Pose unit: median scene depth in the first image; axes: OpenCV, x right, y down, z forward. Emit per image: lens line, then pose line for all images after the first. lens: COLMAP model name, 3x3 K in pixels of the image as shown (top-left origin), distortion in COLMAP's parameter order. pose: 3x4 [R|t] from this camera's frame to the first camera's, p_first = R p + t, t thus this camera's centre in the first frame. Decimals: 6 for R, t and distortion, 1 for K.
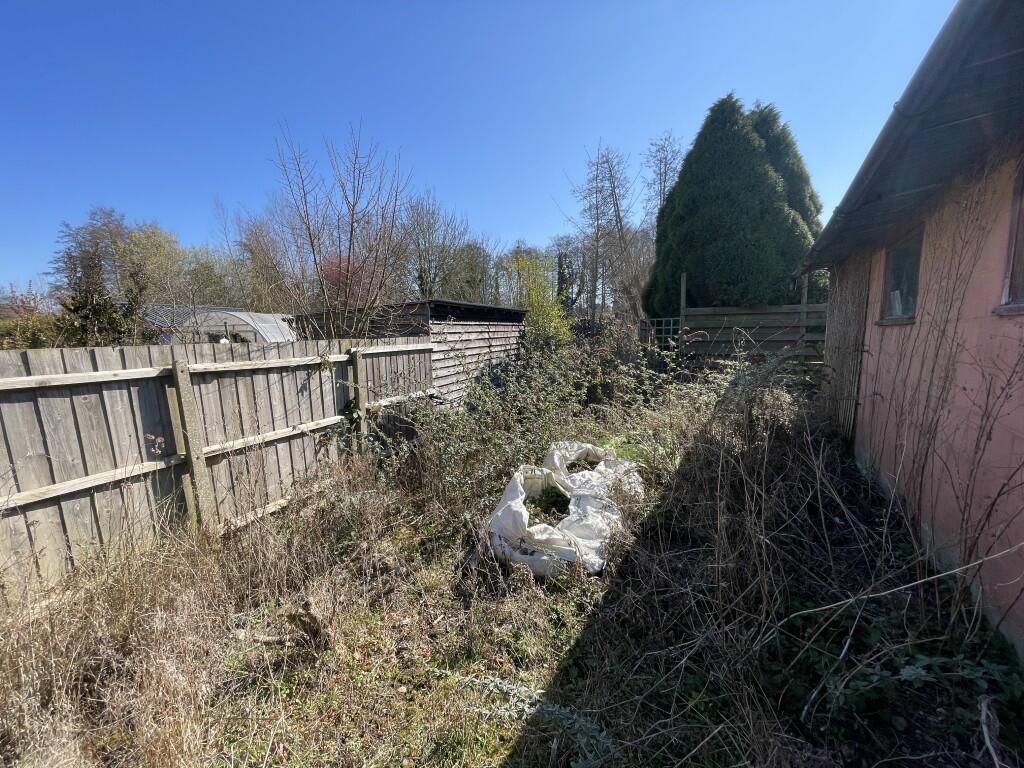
lens RADIAL K [[416.1, 0, 512.0], [0, 416.1, 387.9], [0, 0, 1]] dist [-0.001233, 0.000683]
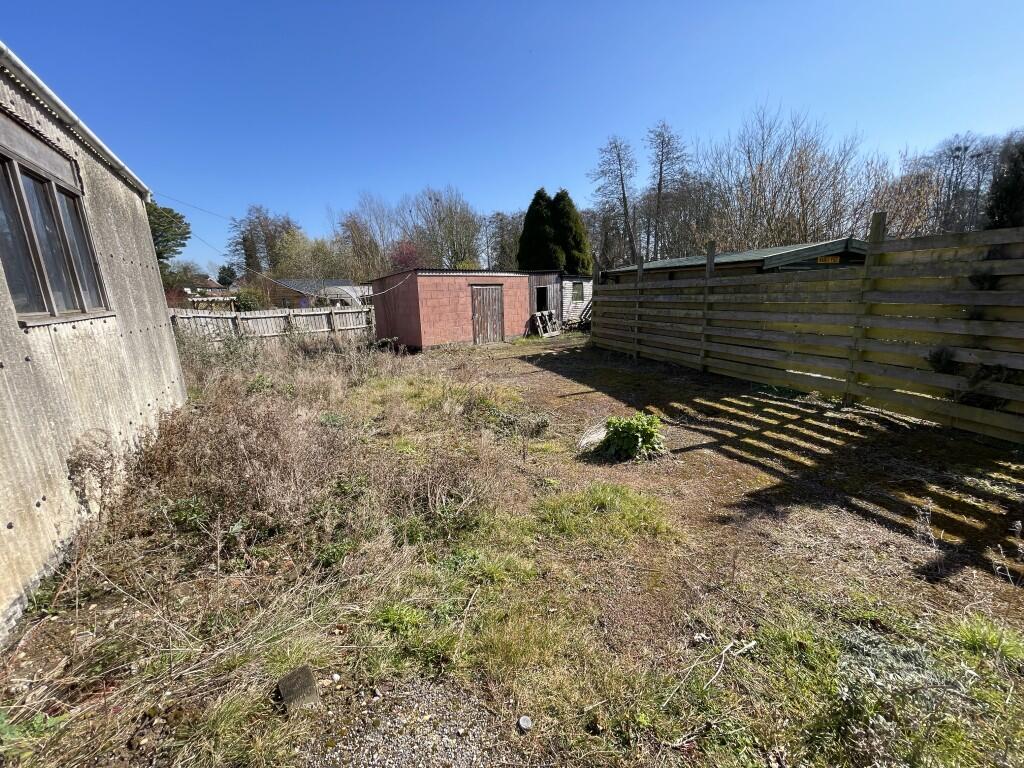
lens RADIAL K [[416.1, 0, 507.5], [0, 416.1, 382.6], [0, 0, 1]] dist [-0.001233, 0.000683]
pose [[0.977570, 0.032225, -0.208129, 0.422159], [-0.013381, 0.995731, 0.091324, 0.057323], [0.210183, -0.086490, 0.973829, -0.634234]]
